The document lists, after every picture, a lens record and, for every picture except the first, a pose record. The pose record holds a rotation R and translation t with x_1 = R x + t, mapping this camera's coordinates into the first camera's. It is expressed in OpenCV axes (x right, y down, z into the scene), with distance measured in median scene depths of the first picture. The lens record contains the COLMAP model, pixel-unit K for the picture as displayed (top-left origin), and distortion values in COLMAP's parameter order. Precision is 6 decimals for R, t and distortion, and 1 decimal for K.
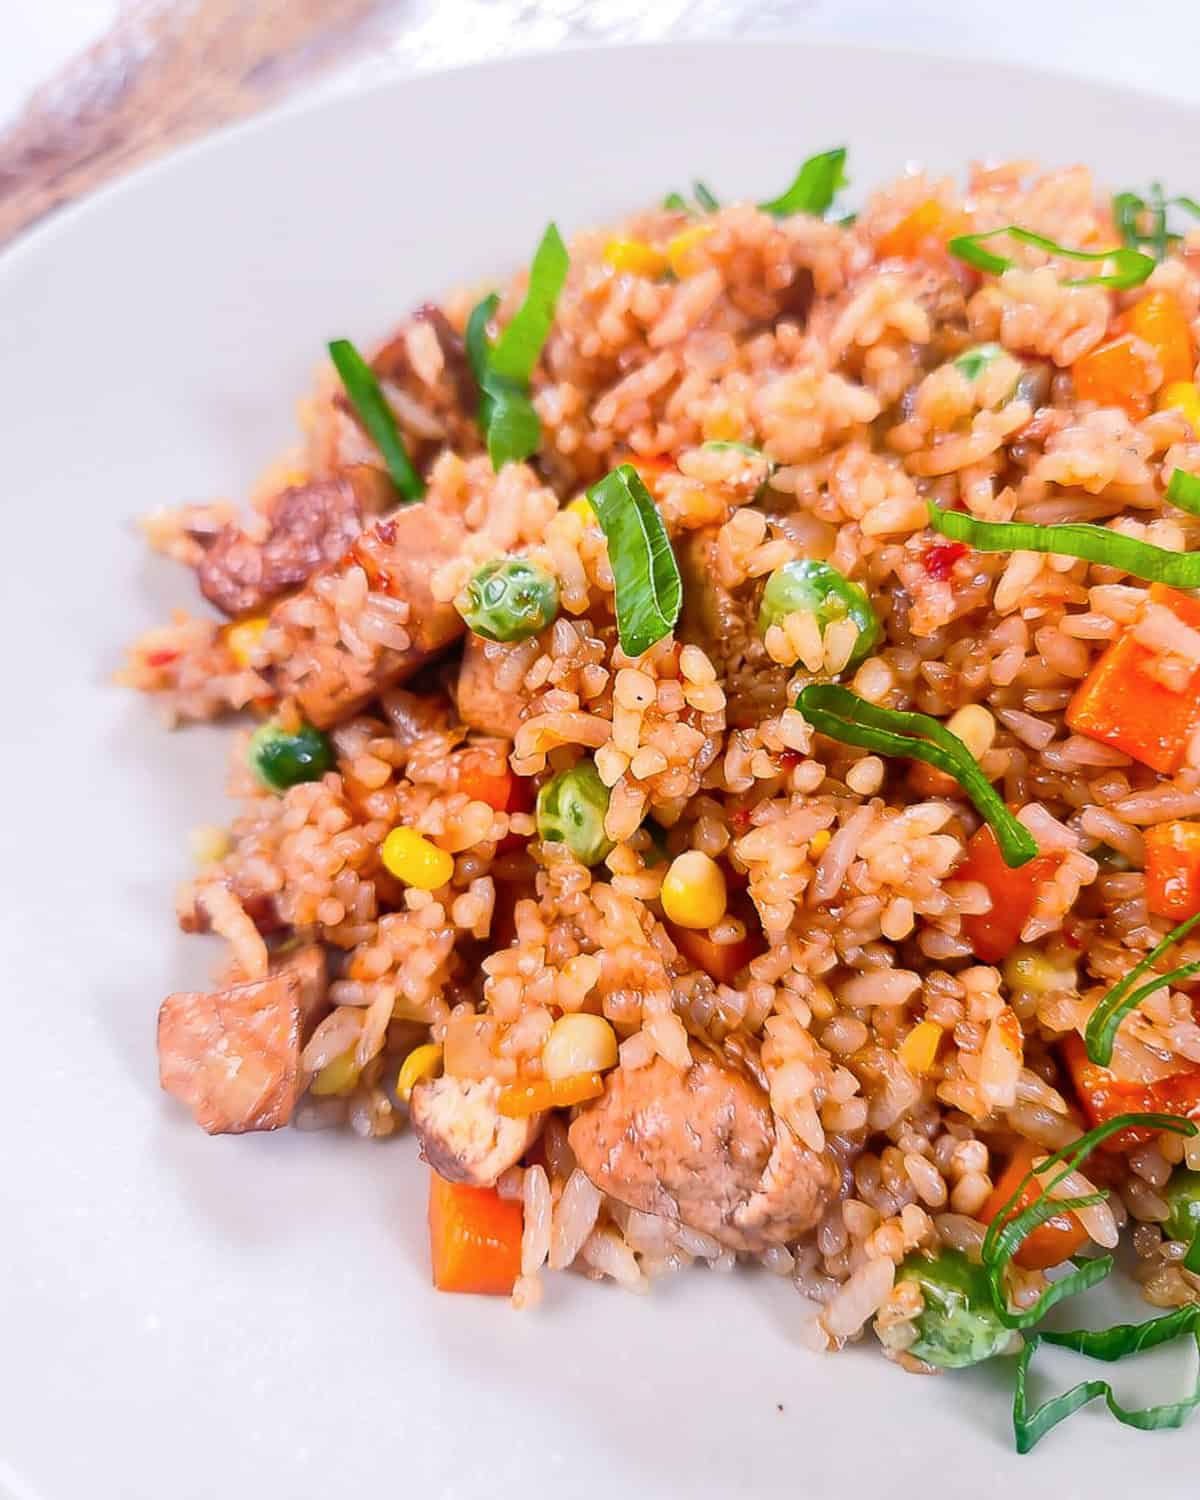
lens RADIAL K [[1227.2, 0, 601.8], [0, 1227.2, 723.5], [0, 0, 1]] dist [-0.027625, -0.011275]
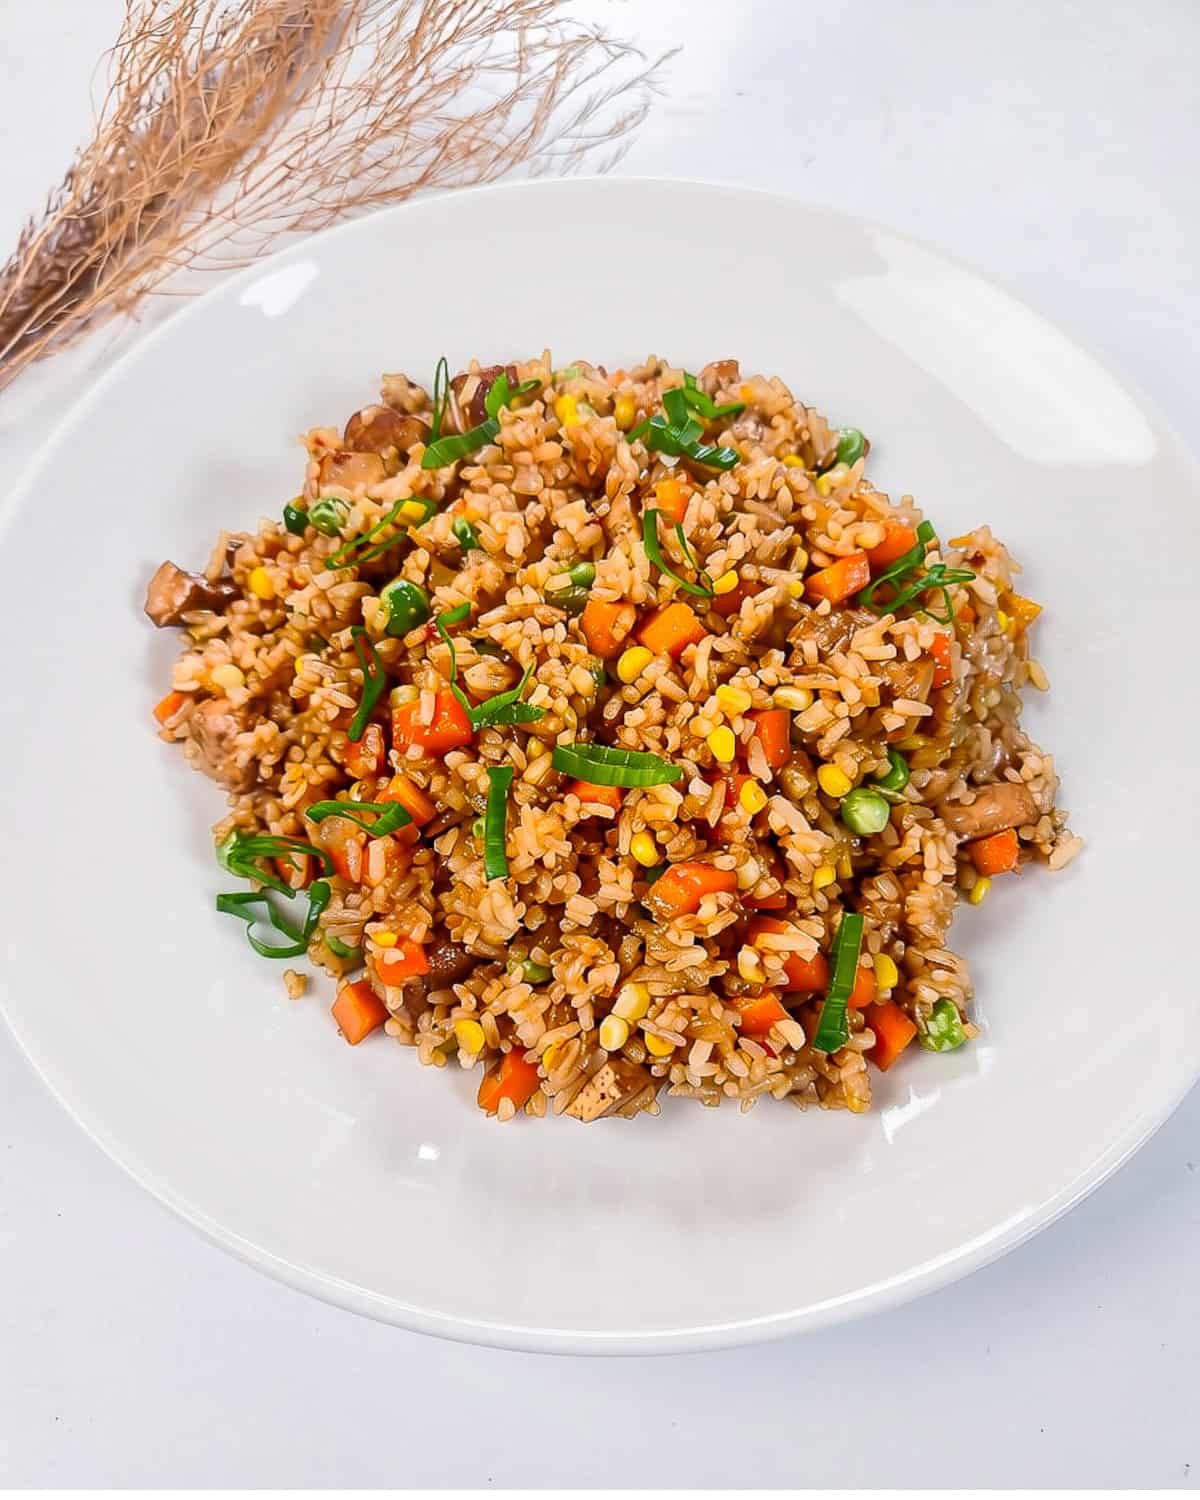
lens RADIAL K [[1179.6, 0, 601.5], [0, 1179.6, 818.3], [0, 0, 1]] dist [0.061131, -0.002635]
pose [[0.608962, 0.698267, -0.376282, 1.467746], [-0.575490, 0.715410, 0.396232, -0.870960], [0.545871, -0.024744, 0.837503, -0.566161]]
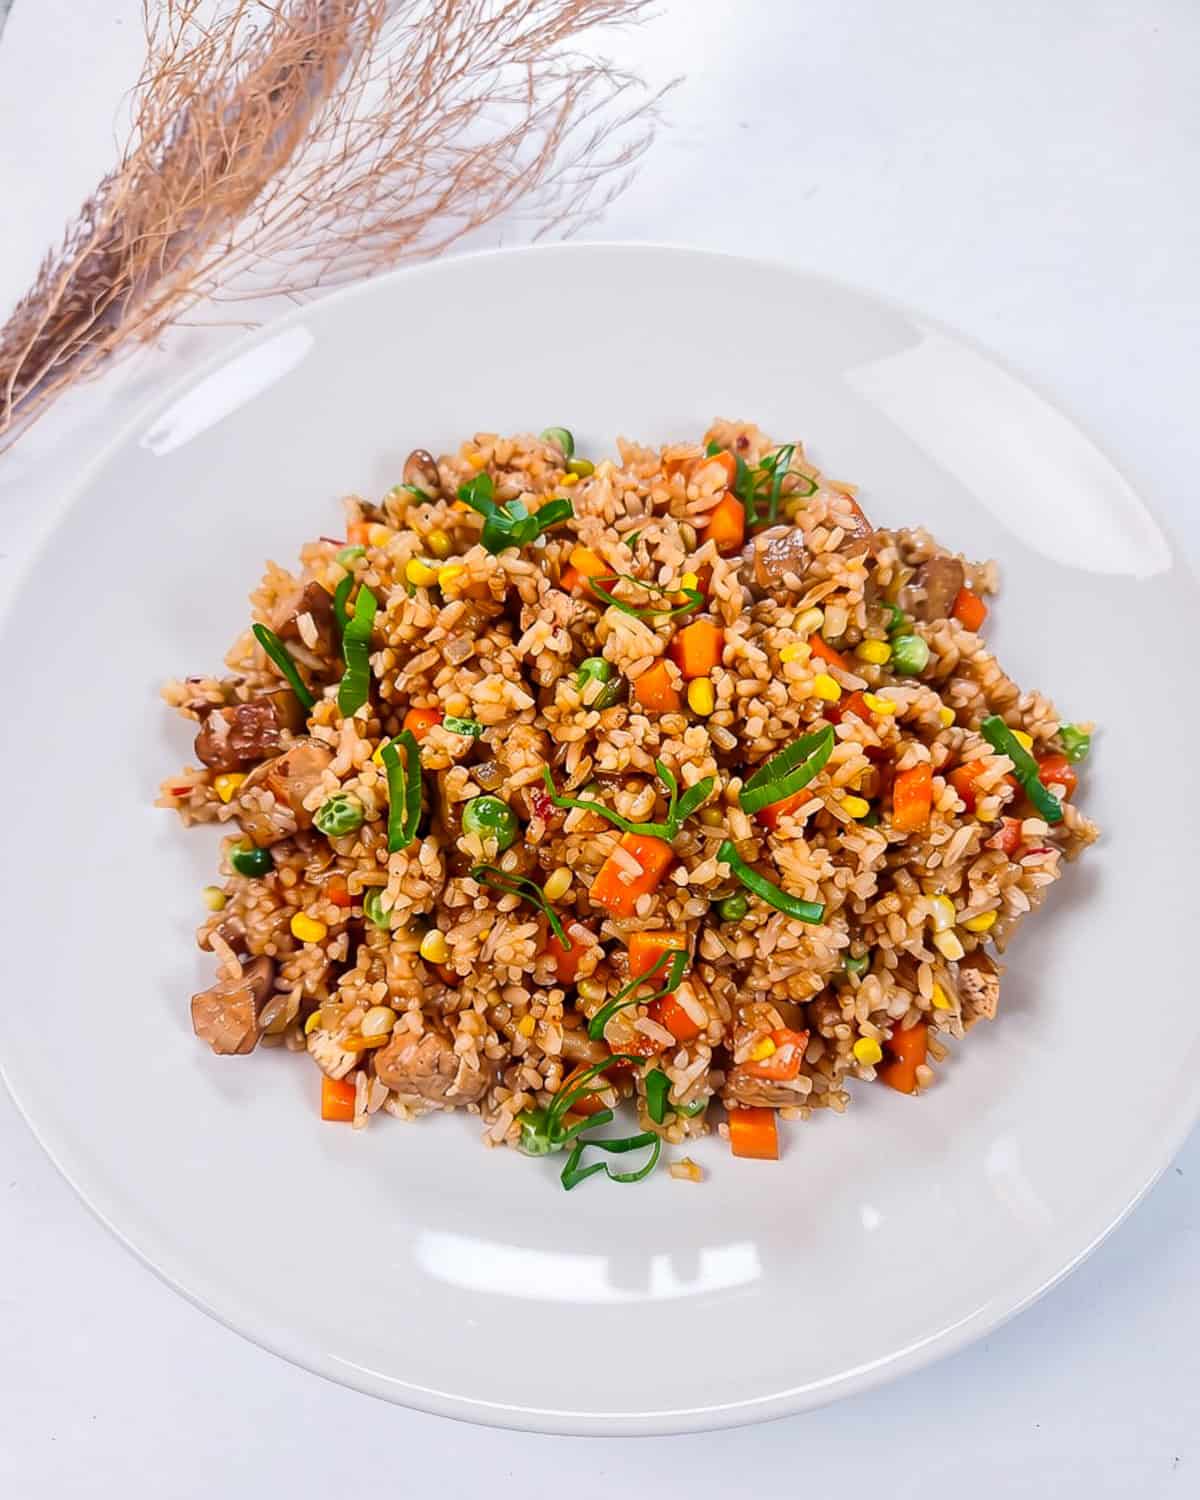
lens RADIAL K [[1179.6, 0, 601.5], [0, 1179.6, 818.3], [0, 0, 1]] dist [0.061131, -0.002635]
pose [[0.998850, 0.003200, -0.047846, 0.473871], [0.010210, 0.960701, 0.277397, -0.665127], [0.046854, -0.277567, 0.959563, -0.923015]]
